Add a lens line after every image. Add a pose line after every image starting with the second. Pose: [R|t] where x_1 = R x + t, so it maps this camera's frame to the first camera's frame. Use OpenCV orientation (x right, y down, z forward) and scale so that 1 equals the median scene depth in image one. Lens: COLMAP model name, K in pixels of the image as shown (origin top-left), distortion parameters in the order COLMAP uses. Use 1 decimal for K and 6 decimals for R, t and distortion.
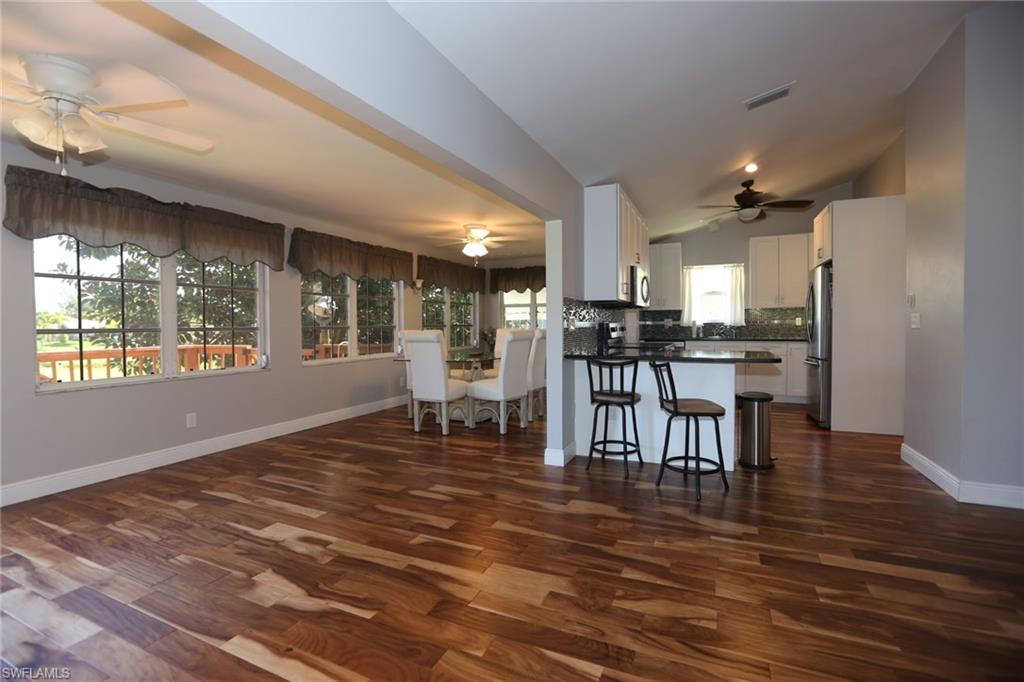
lens RADIAL K [[466.3, 0, 509.0], [0, 466.3, 337.6], [0, 0, 1]] dist [-0.039352, 0.005871]
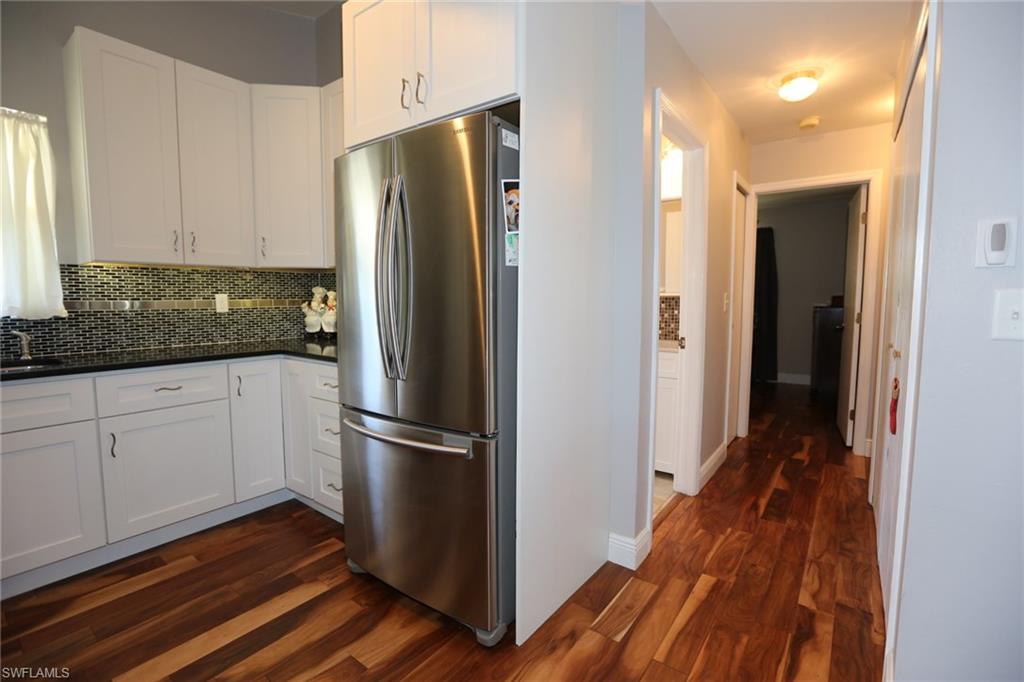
lens RADIAL K [[466.3, 0, 504.6], [0, 466.3, 335.2], [0, 0, 1]] dist [-0.039352, 0.005871]
pose [[0.213646, -0.069380, 0.974444, 0.492185], [0.030375, 0.997464, 0.064359, -0.043682], [-0.976439, 0.015849, 0.215212, 1.156444]]
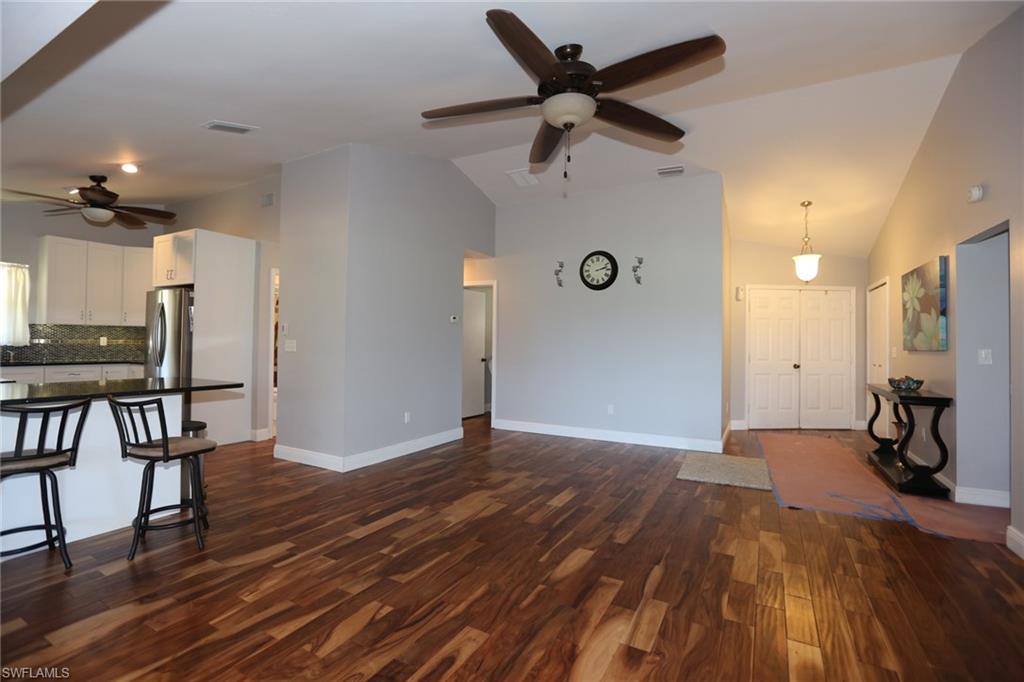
lens RADIAL K [[466.3, 0, 512.4], [0, 466.3, 332.0], [0, 0, 1]] dist [-0.039352, 0.005871]
pose [[0.073276, 0.030325, 0.996851, -0.324119], [0.017403, 0.999347, -0.031681, -0.019673], [-0.997160, 0.019669, 0.072701, 0.252526]]
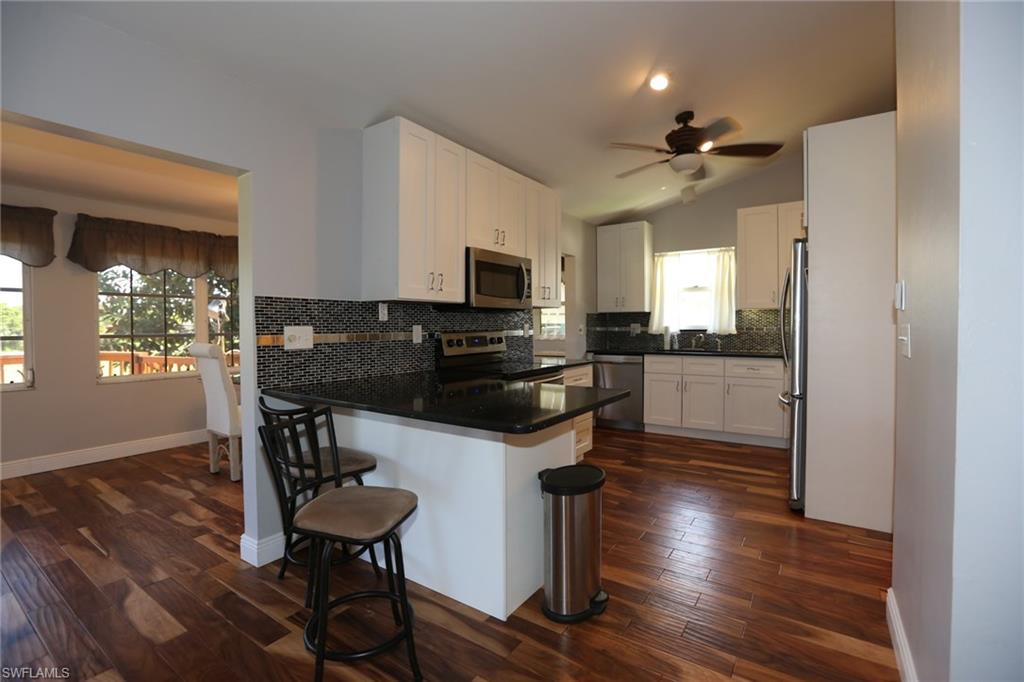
lens RADIAL K [[466.3, 0, 505.2], [0, 466.3, 338.3], [0, 0, 1]] dist [-0.039352, 0.005871]
pose [[0.985004, 0.008005, -0.172348, 0.515458], [-0.007722, 0.999968, 0.002316, -0.032637], [0.172361, -0.000950, 0.985033, 0.428263]]
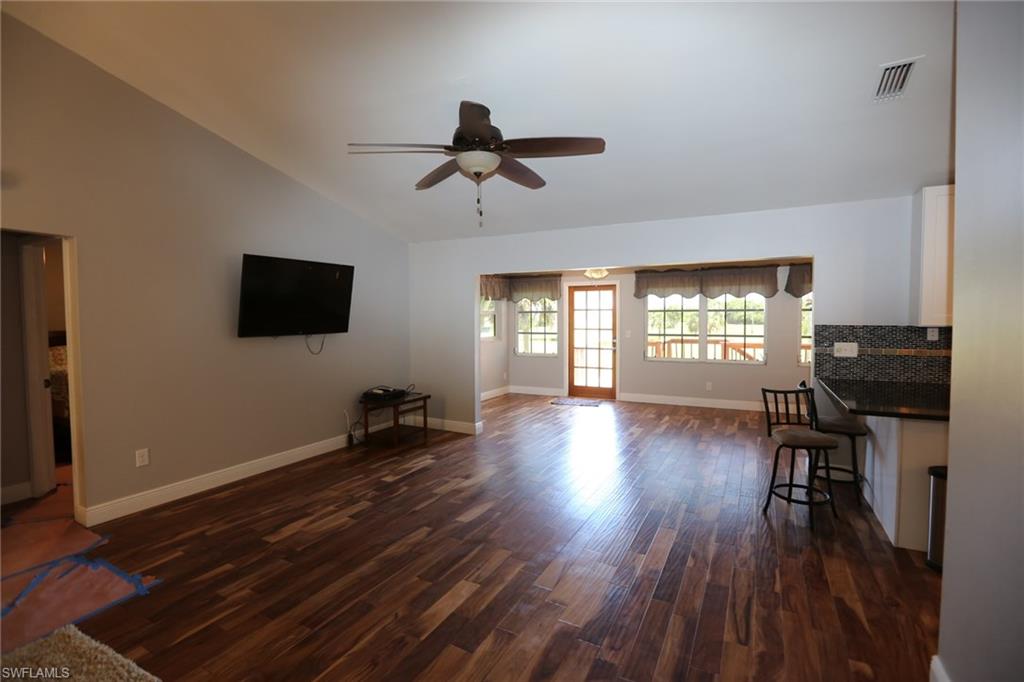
lens RADIAL K [[466.3, 0, 513.5], [0, 466.3, 334.9], [0, 0, 1]] dist [-0.039352, 0.005871]
pose [[-0.057963, 0.050891, -0.997021, 1.156520], [-0.025309, 0.998304, 0.052428, -0.094821], [0.997998, 0.028272, -0.056576, 0.329740]]
